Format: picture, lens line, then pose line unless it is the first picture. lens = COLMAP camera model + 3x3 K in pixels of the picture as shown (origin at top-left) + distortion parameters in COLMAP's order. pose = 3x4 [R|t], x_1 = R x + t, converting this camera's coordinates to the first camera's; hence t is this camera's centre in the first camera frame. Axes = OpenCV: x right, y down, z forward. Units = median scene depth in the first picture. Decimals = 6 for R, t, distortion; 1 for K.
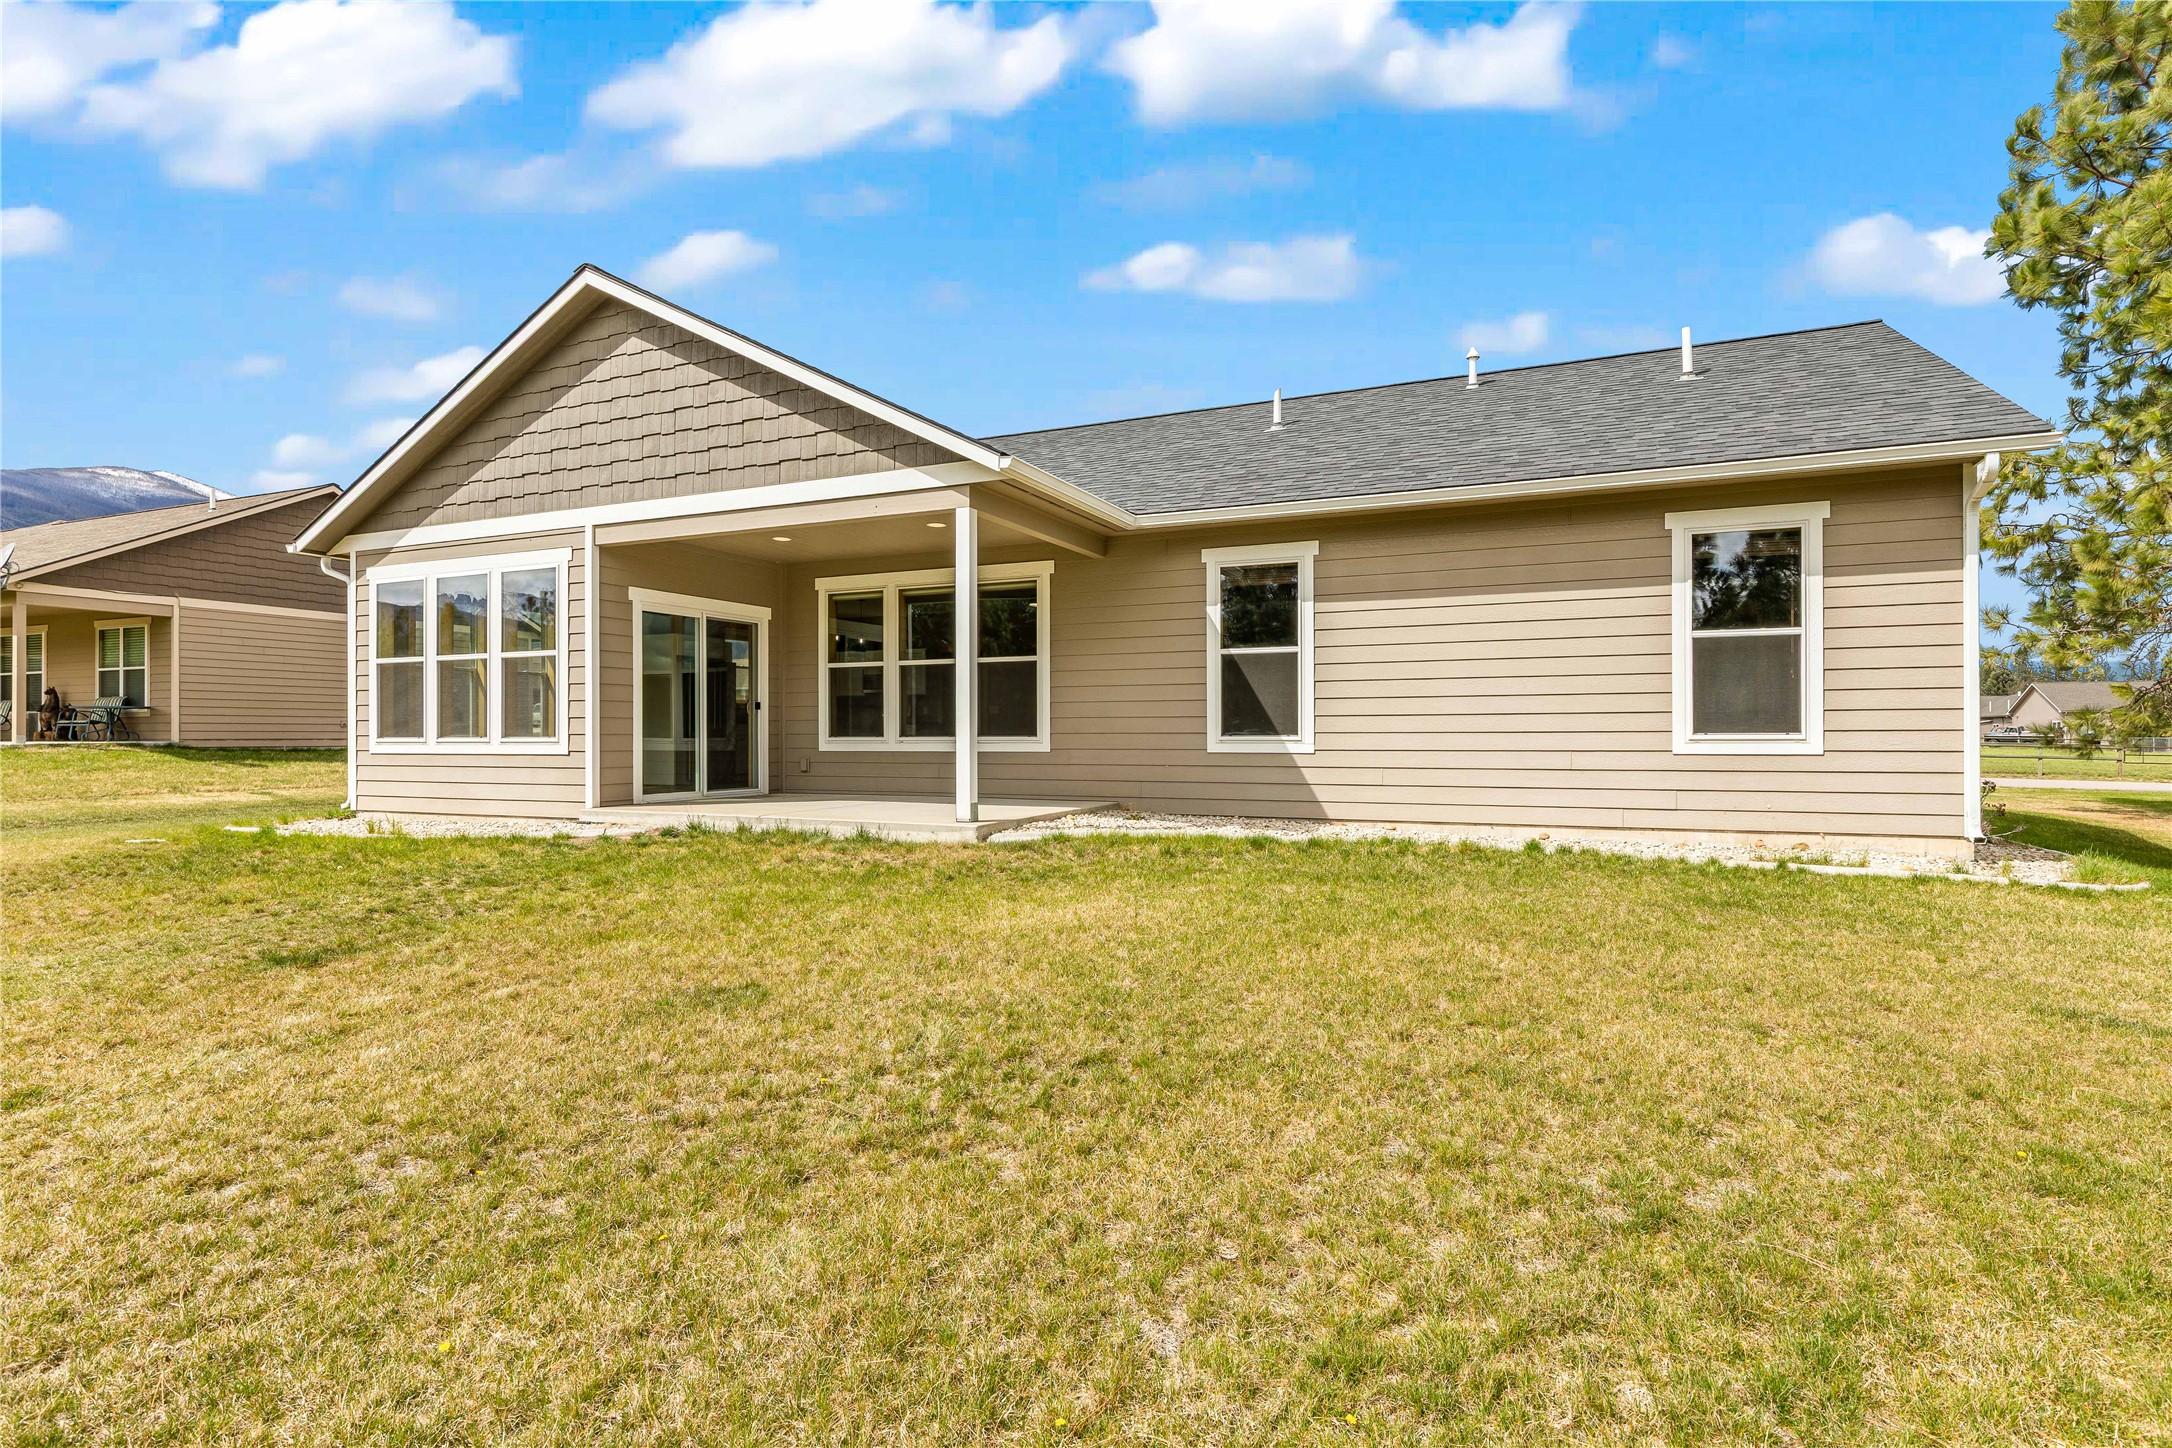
lens RADIAL K [[1104.0, 0, 1097.9], [0, 1104.0, 722.5], [0, 0, 1]] dist [-0.002162, -0.000414]
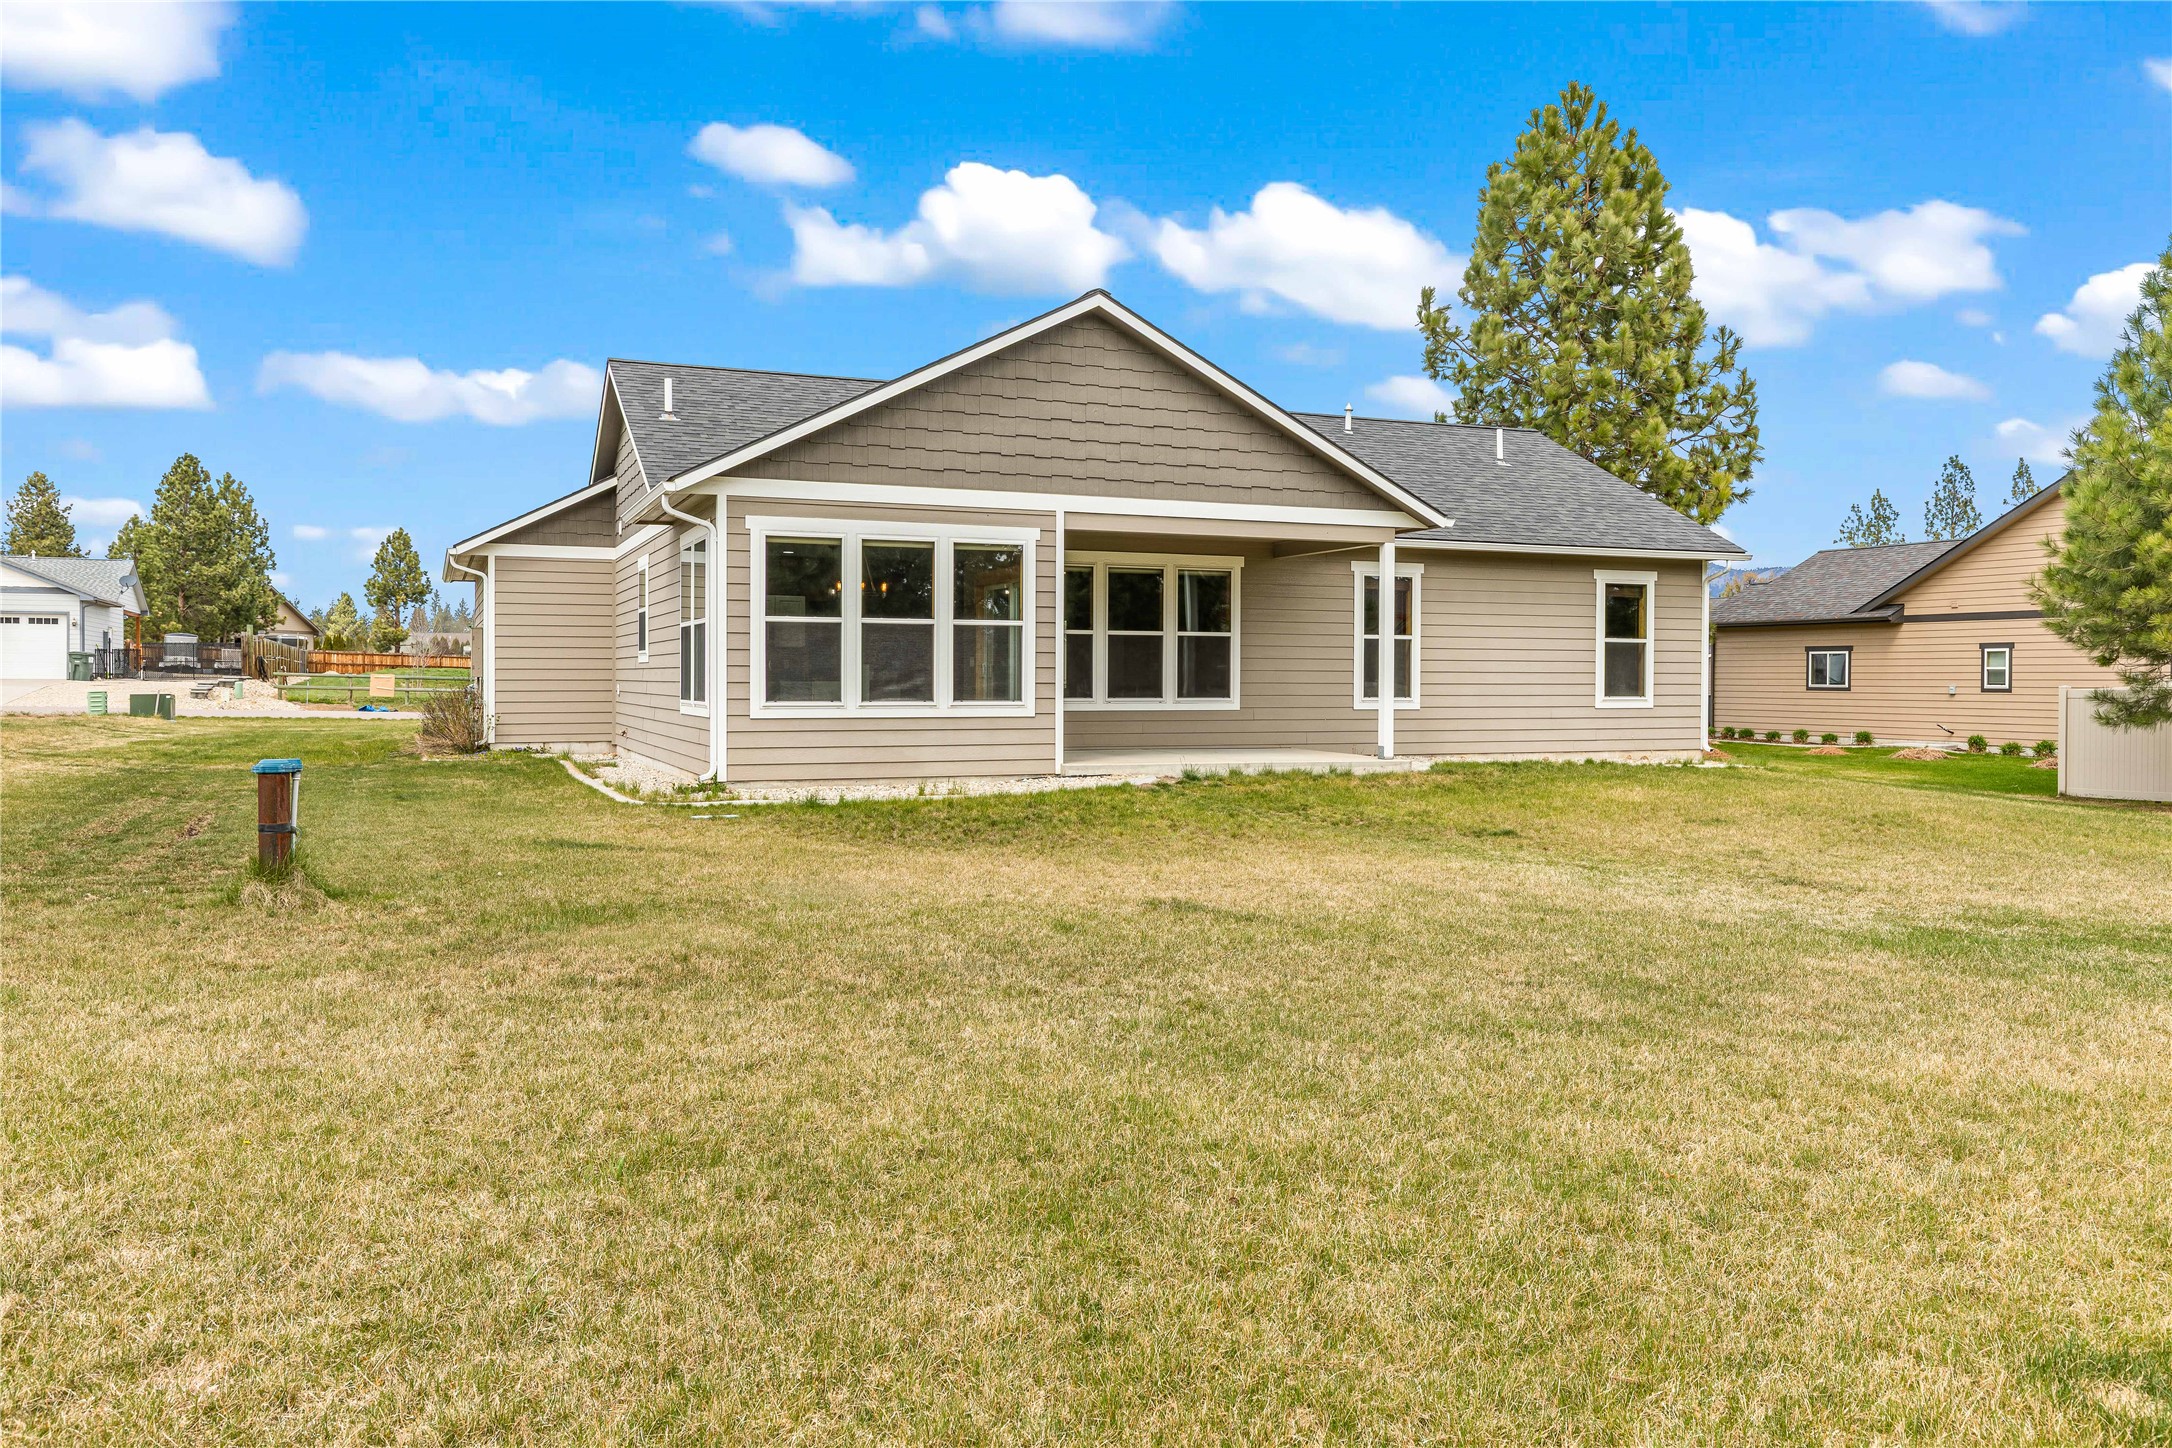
lens RADIAL K [[1606.8, 0, 1093.4], [0, 1606.8, 670.8], [0, 0, 1]] dist [-0.003049, 0.000124]
pose [[0.687312, 0.008522, 0.726312, -1.510820], [-0.014961, 0.999885, 0.002426, -0.020131], [-0.726208, -0.012534, 0.687361, -0.134052]]
